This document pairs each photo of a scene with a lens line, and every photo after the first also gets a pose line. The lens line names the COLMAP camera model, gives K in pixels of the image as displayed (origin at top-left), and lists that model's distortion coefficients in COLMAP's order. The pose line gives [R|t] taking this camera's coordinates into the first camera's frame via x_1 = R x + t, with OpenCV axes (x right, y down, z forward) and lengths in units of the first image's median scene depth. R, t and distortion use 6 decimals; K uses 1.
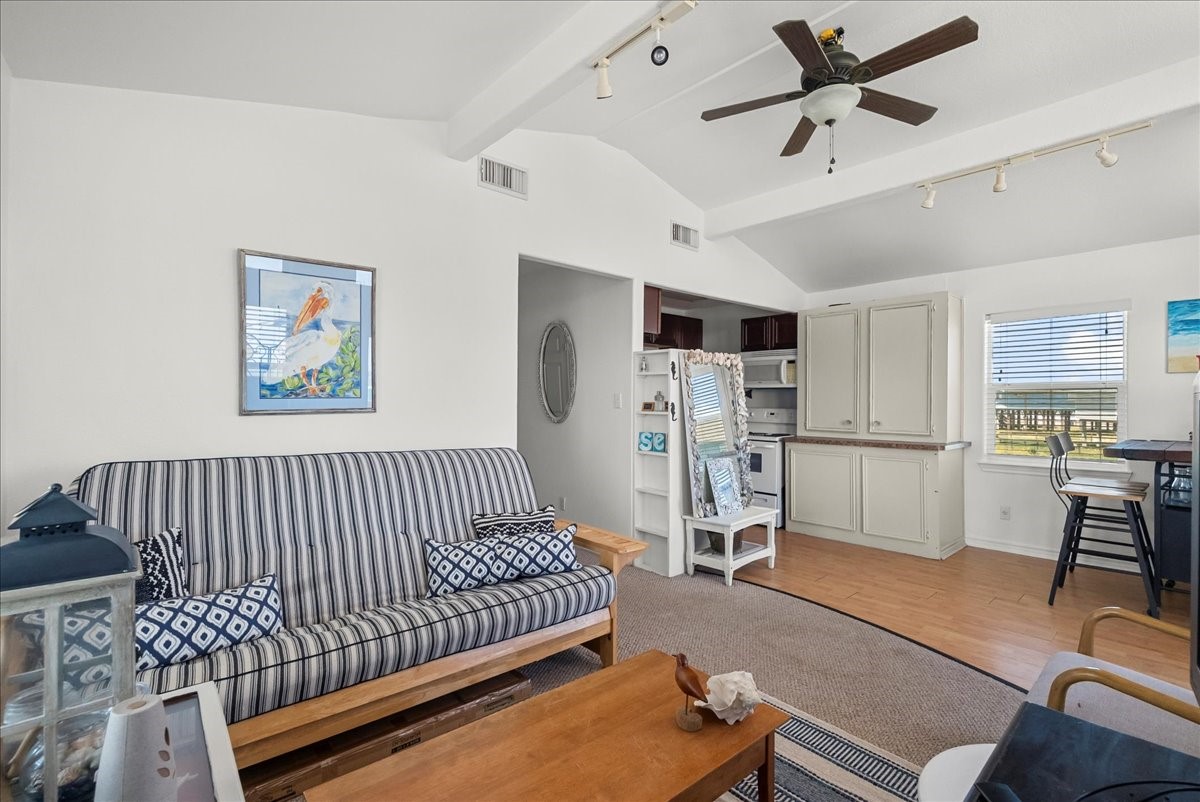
lens RADIAL K [[543.3, 0, 600.0], [0, 543.3, 401.0], [0, 0, 1]] dist [-0.010432, -0.000066]
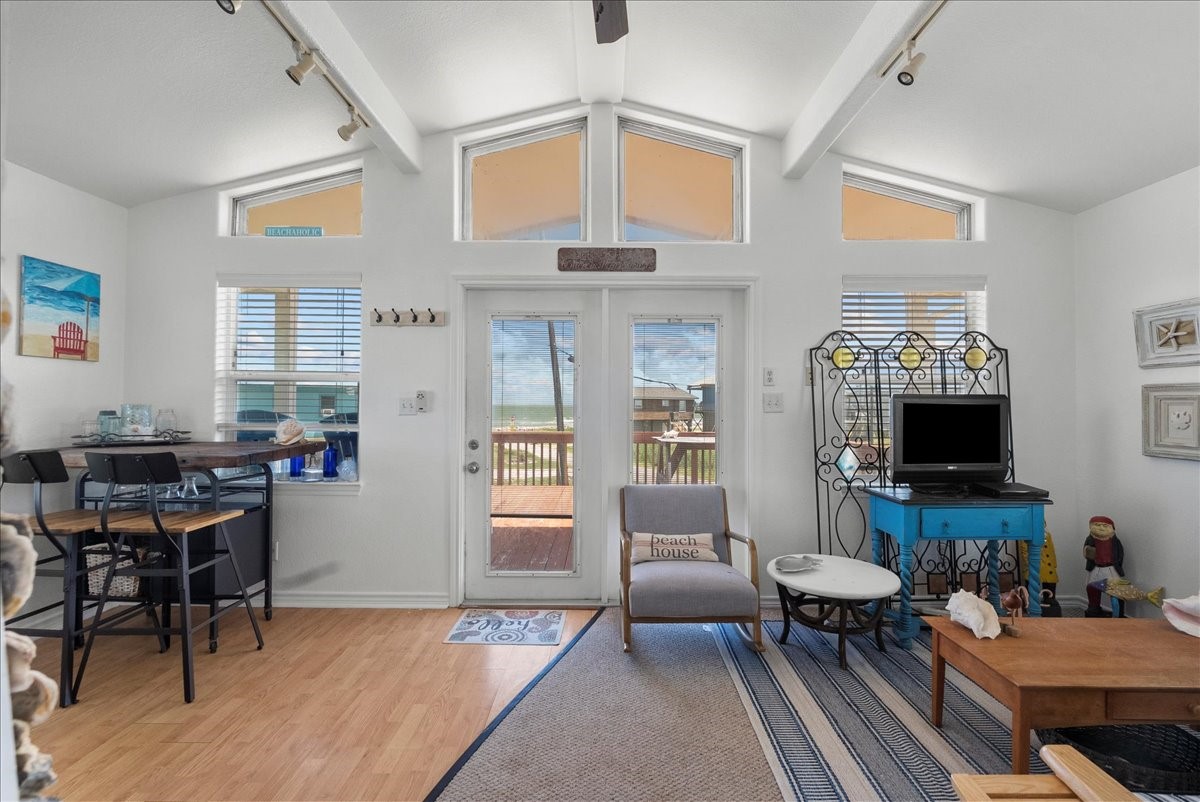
lens RADIAL K [[548.1, 0, 598.2], [0, 548.1, 405.5], [0, 0, 1]] dist [-0.010472, -0.000062]
pose [[-0.748929, -0.010270, 0.662571, 0.014229], [-0.008777, 0.999946, 0.005579, 0.002920], [-0.662592, -0.001637, -0.748978, 0.960657]]
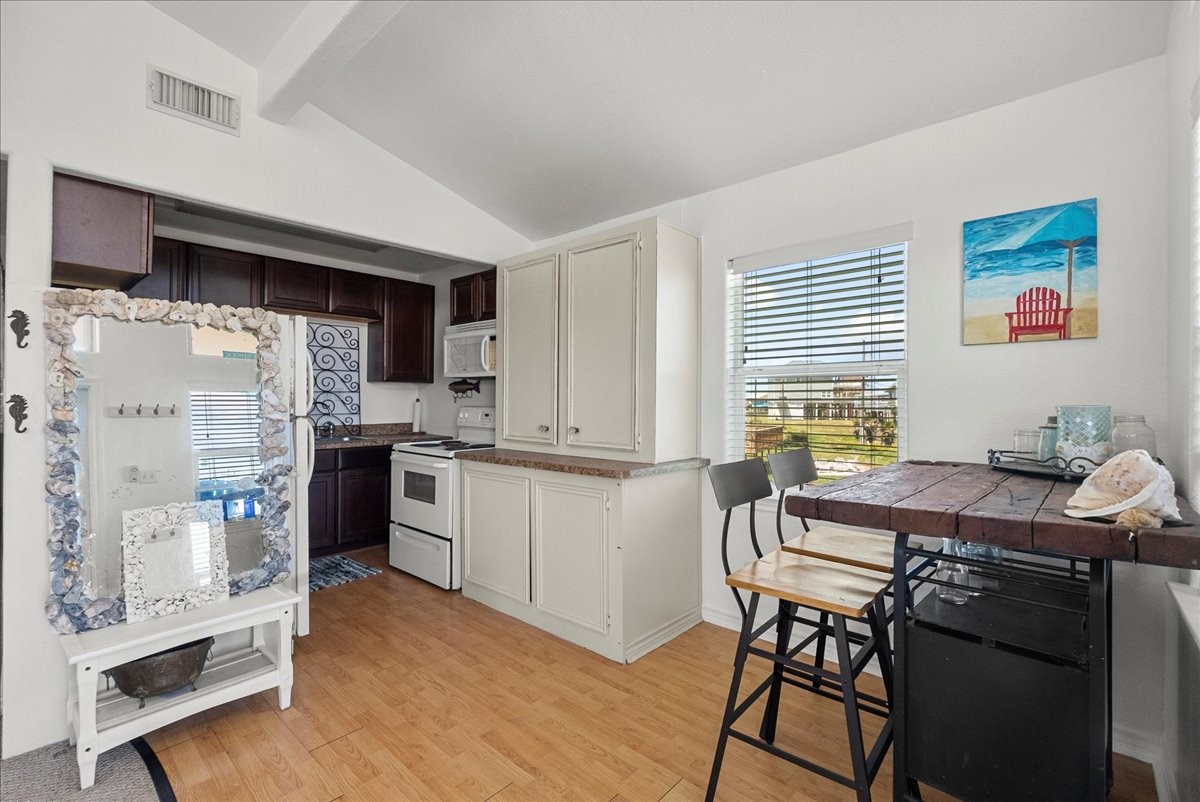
lens RADIAL K [[530.0, 0, 608.2], [0, 530.0, 397.6], [0, 0, 1]] dist [-0.004667, 0.000213]
pose [[0.993013, 0.001356, 0.117999, 0.569647], [-0.000815, 0.999989, -0.004634, 0.006411], [-0.118004, 0.004505, 0.993003, 0.447349]]
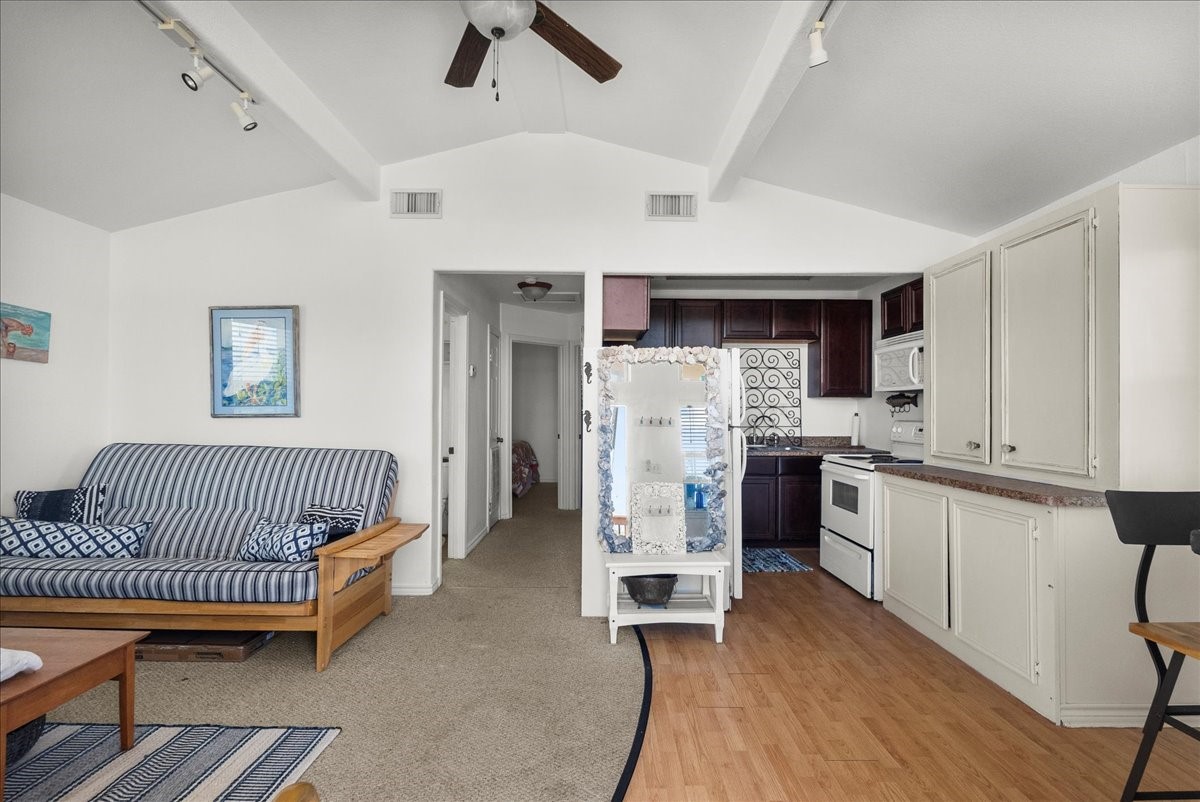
lens RADIAL K [[548.1, 0, 598.2], [0, 548.1, 405.5], [0, 0, 1]] dist [-0.010472, -0.000062]
pose [[0.745980, -0.007674, -0.665924, 0.680273], [-0.003064, 0.999883, -0.014955, 0.007373], [0.665962, 0.013196, 0.745869, 0.352427]]
